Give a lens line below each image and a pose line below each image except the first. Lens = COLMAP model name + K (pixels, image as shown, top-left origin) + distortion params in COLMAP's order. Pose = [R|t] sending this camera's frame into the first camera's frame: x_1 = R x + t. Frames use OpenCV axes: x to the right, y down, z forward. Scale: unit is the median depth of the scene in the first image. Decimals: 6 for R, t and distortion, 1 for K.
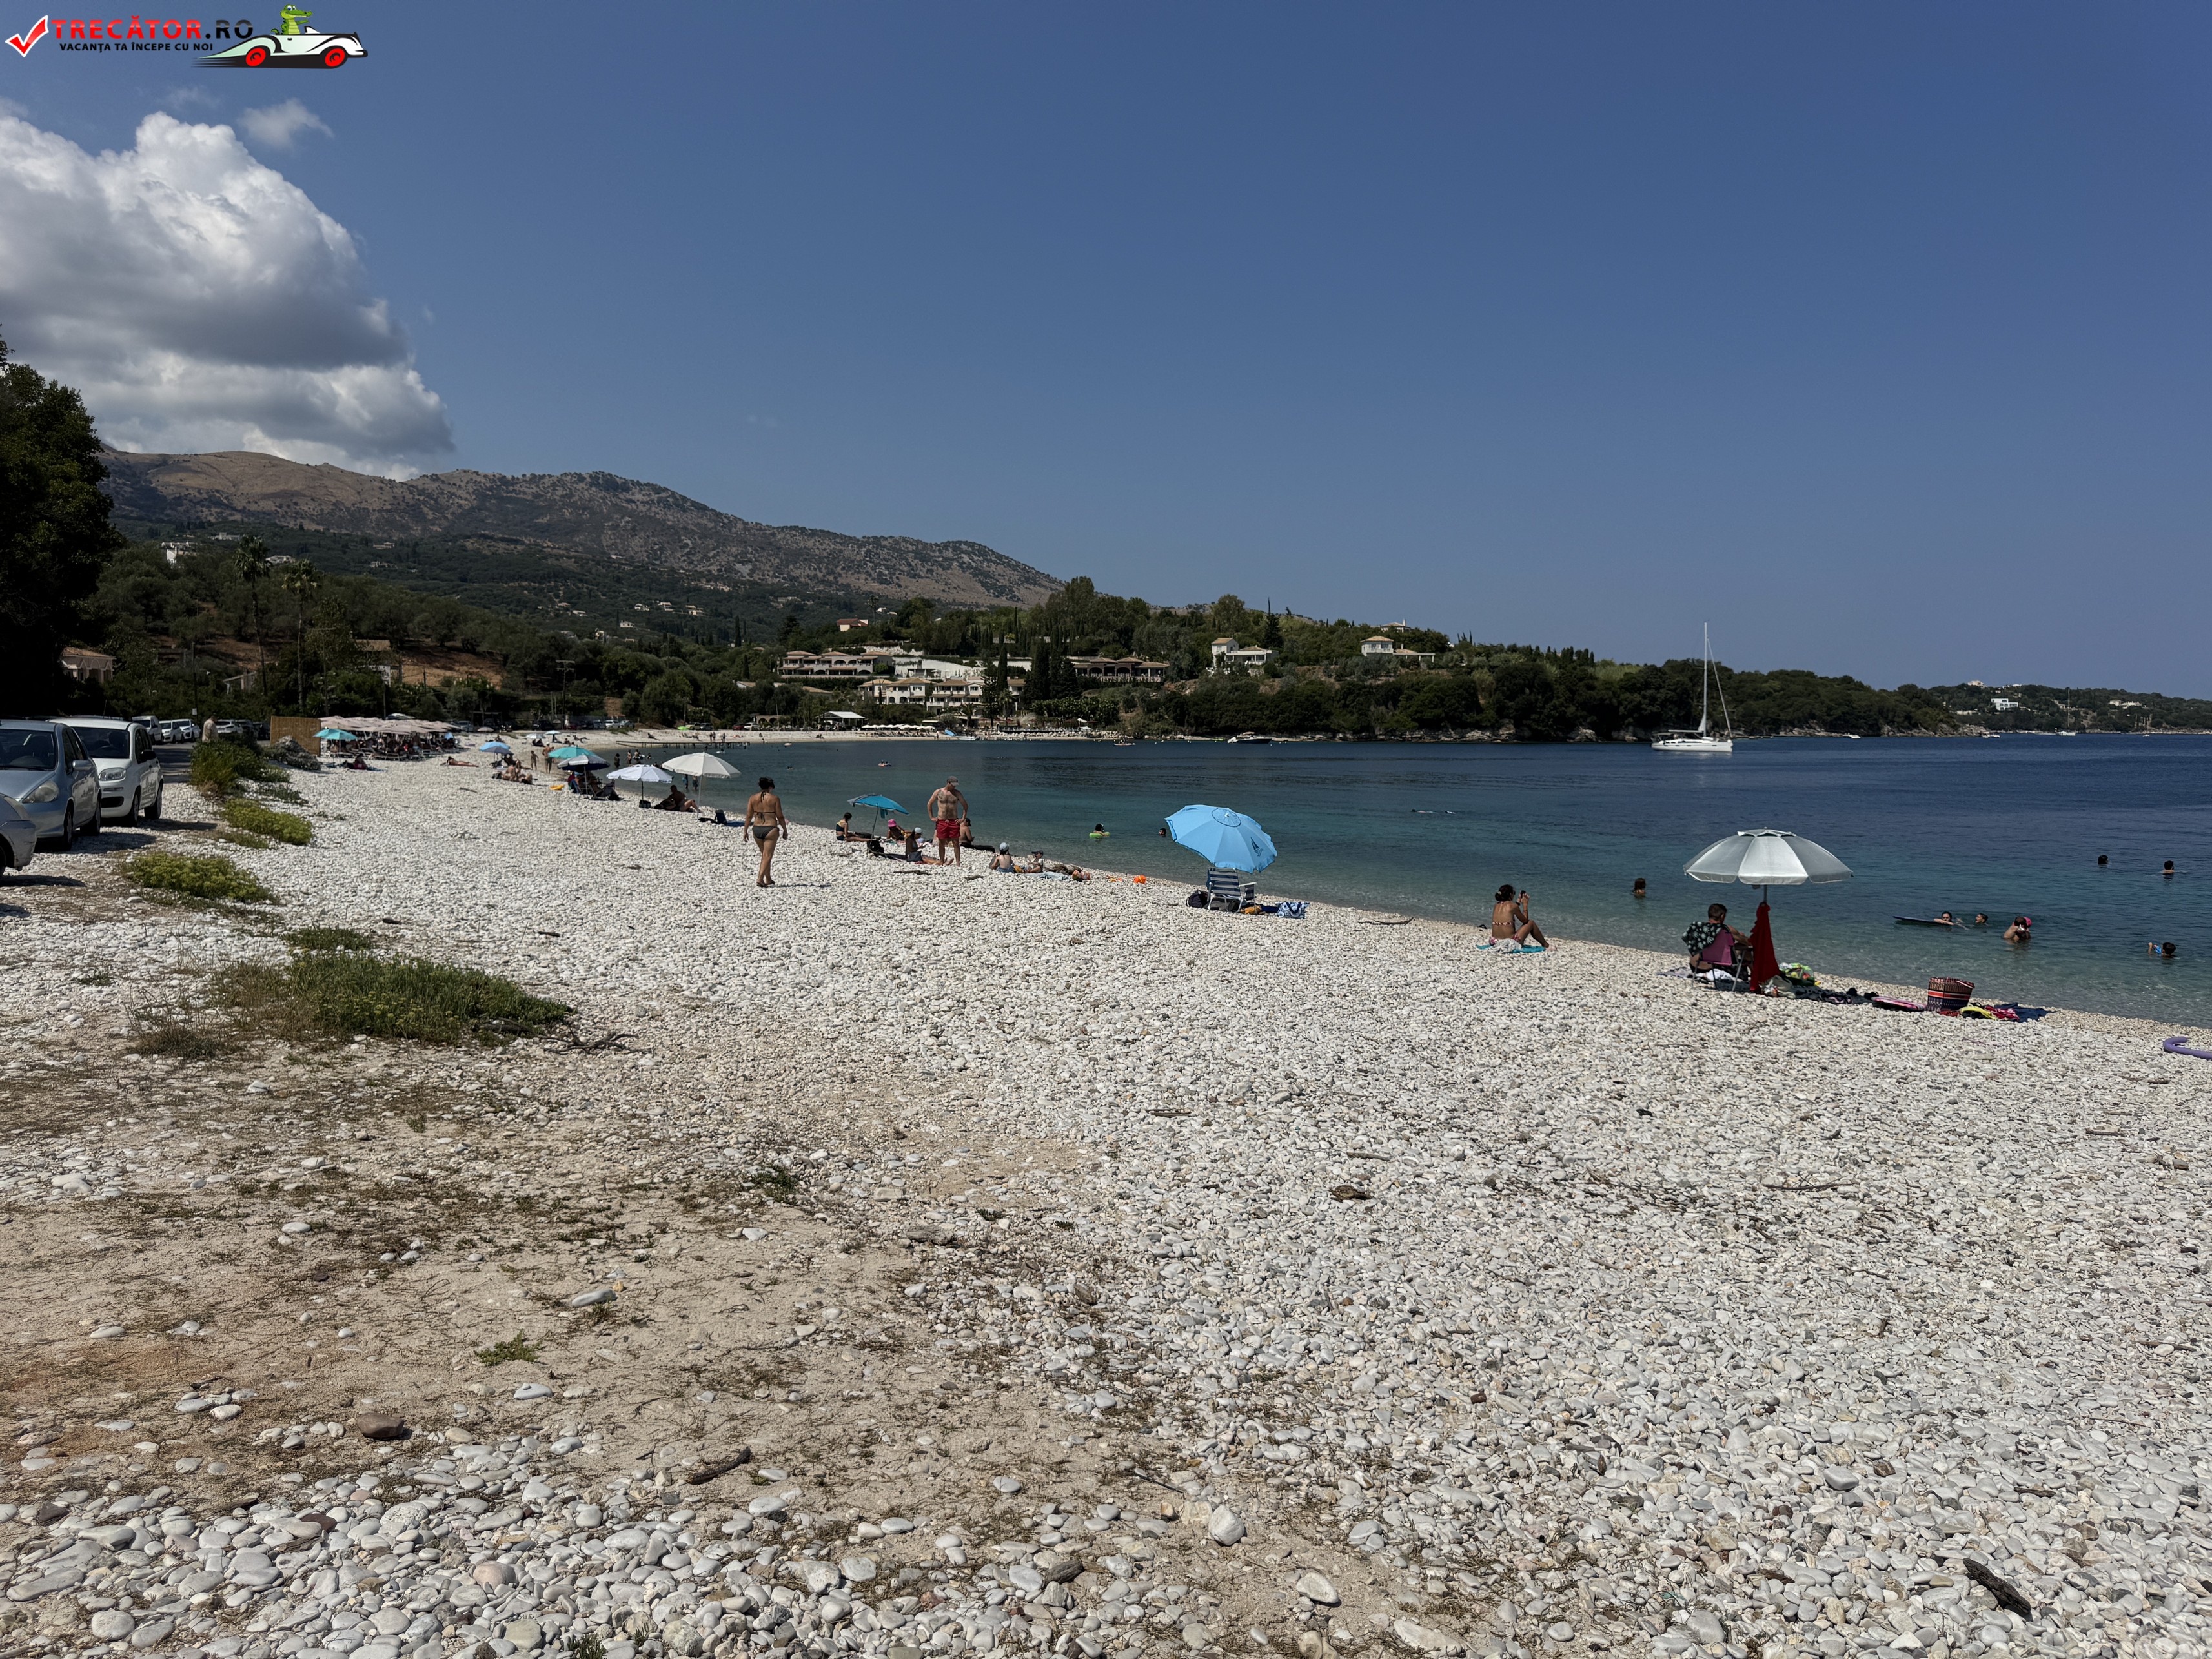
lens RADIAL K [[1545.9, 0, 1144.0], [0, 1545.9, 912.5], [0, 0, 1]] dist [0.061334, -0.084032]
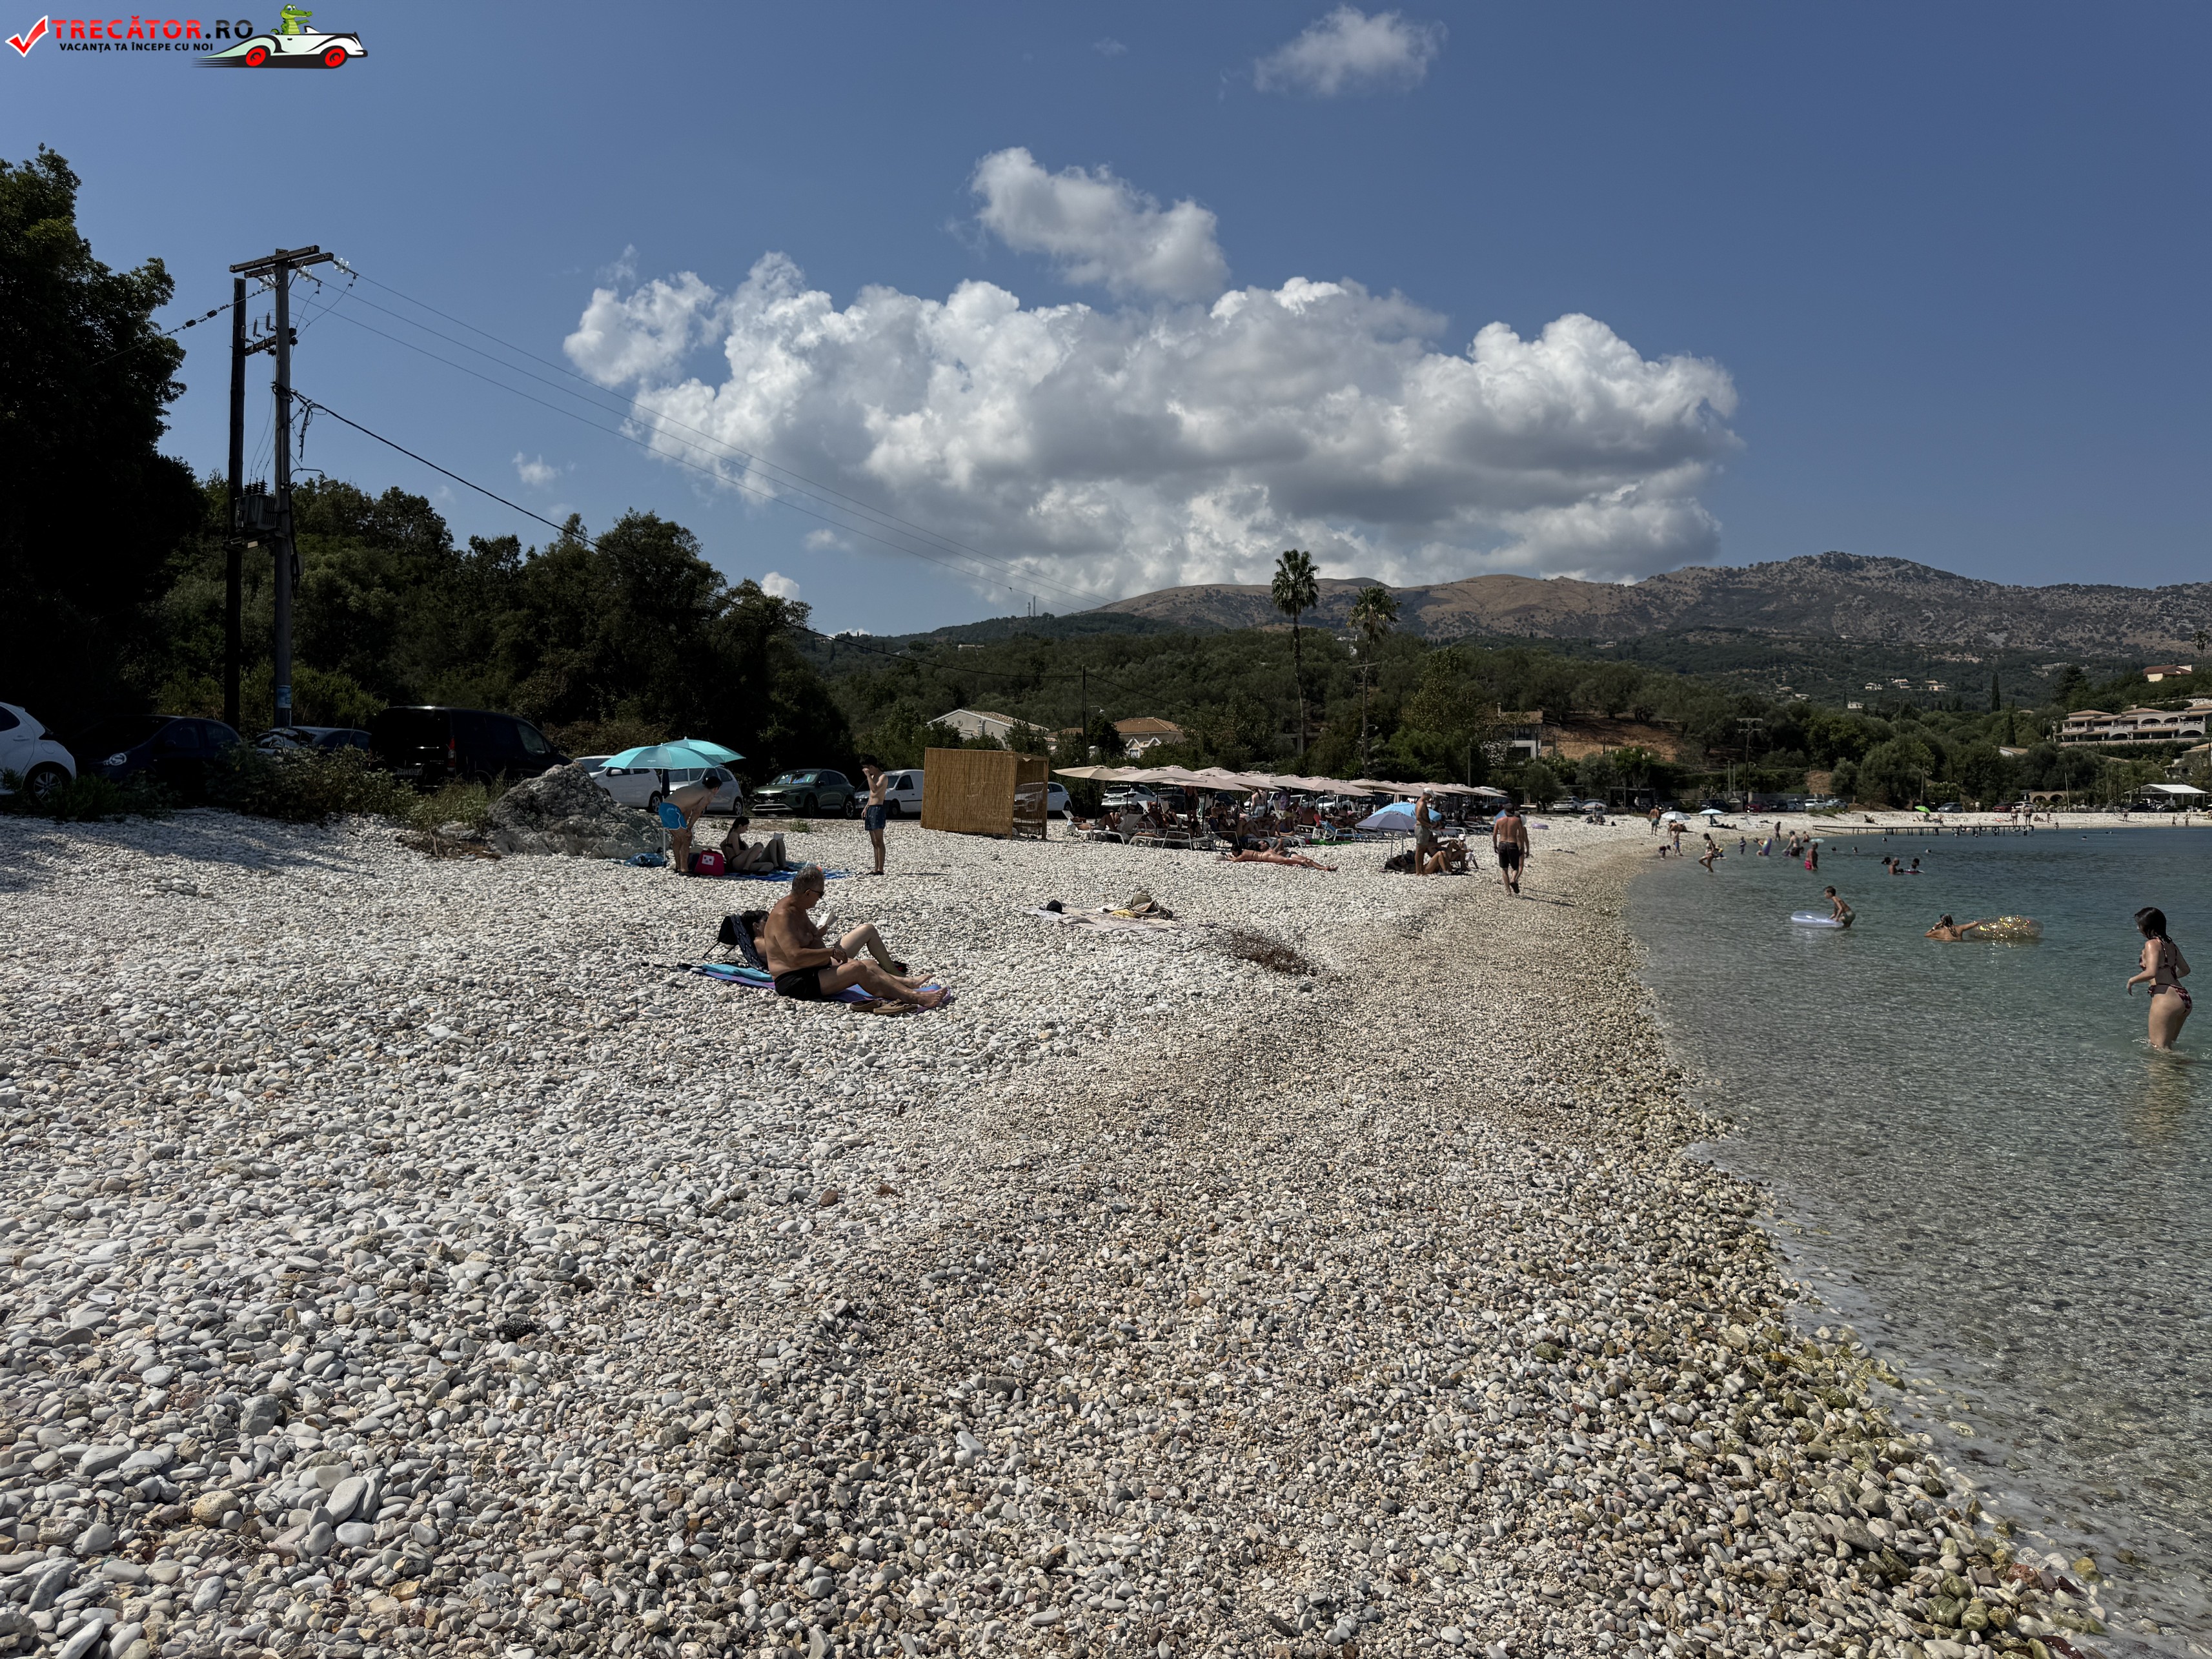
lens RADIAL K [[1545.9, 0, 1111.8], [0, 1545.9, 818.5], [0, 0, 1]] dist [0.061334, -0.084032]
pose [[0.723281, -0.007713, -0.690511, -0.046738], [-0.074805, 0.993178, -0.089449, -0.015442], [0.686491, 0.116350, 0.717770, 0.157438]]
